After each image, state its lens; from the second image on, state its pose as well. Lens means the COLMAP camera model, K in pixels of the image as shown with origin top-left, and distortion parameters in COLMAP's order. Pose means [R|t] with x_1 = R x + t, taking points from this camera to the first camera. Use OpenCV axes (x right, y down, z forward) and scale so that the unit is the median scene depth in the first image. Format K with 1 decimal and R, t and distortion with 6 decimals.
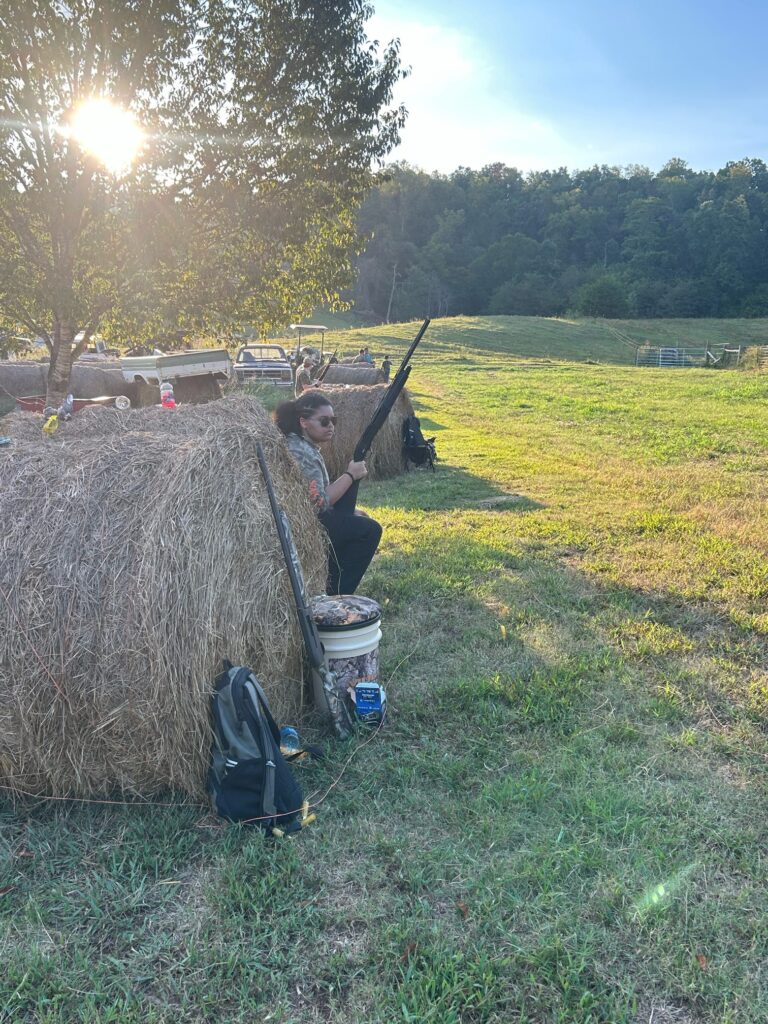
lens RADIAL K [[888.6, 0, 384.0], [0, 888.6, 512.0], [0, 0, 1]] dist [-0.013600, -0.006548]
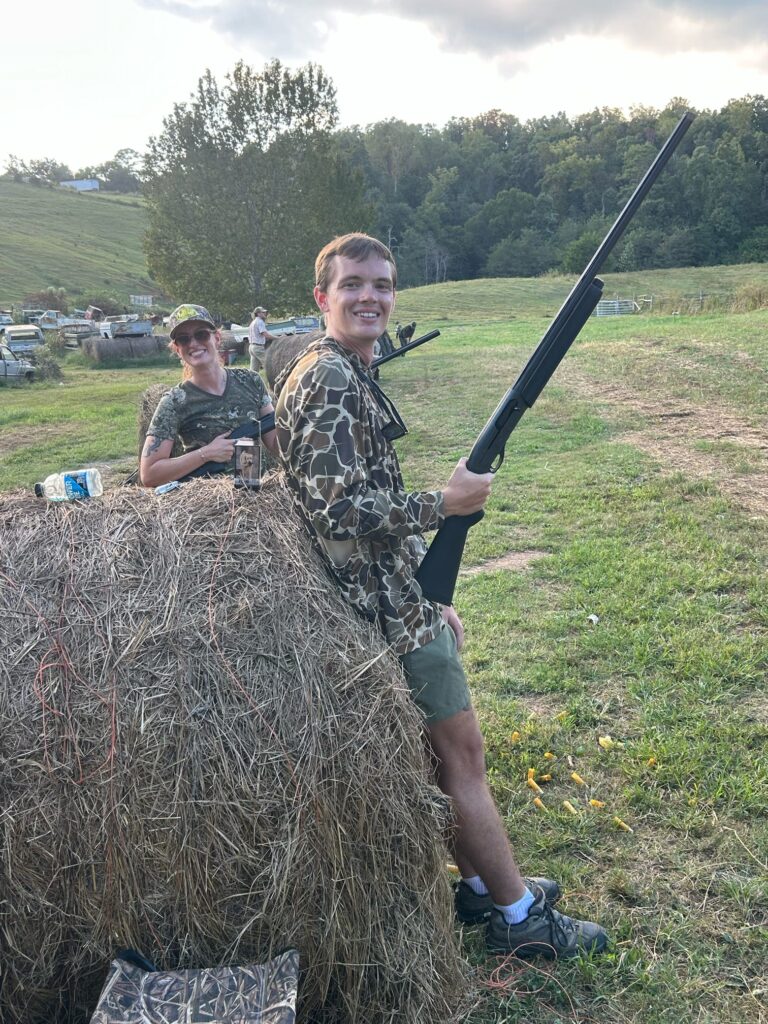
lens RADIAL K [[1118.8, 0, 384.0], [0, 1118.8, 512.0], [0, 0, 1]] dist [0.174477, -0.536566]
pose [[0.998636, -0.051423, -0.009097, 0.001519], [0.051347, 0.998645, -0.008437, 0.046662], [0.009519, 0.007958, 0.999923, -0.251762]]
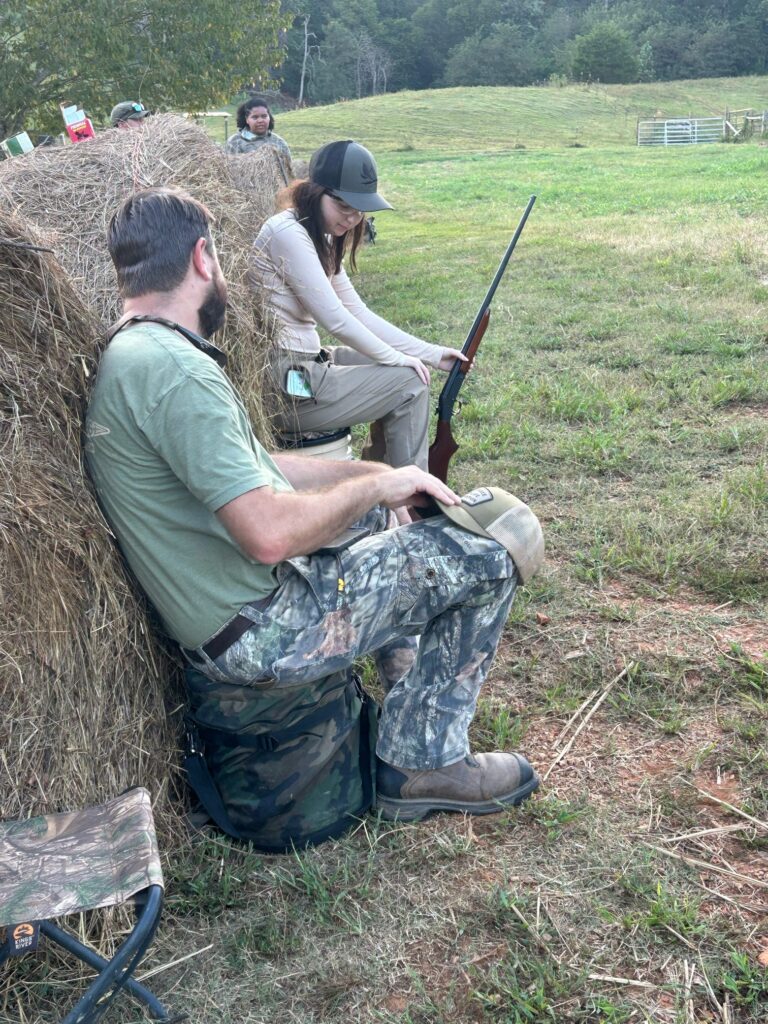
lens RADIAL K [[1327.2, 0, 416.5], [0, 1327.2, 511.8], [0, 0, 1]] dist [0.005142, -0.007967]
pose [[0.994759, -0.073677, 0.070896, -0.002899], [0.067231, 0.993727, 0.089372, 0.013704], [-0.077036, -0.084137, 0.993472, -0.059931]]
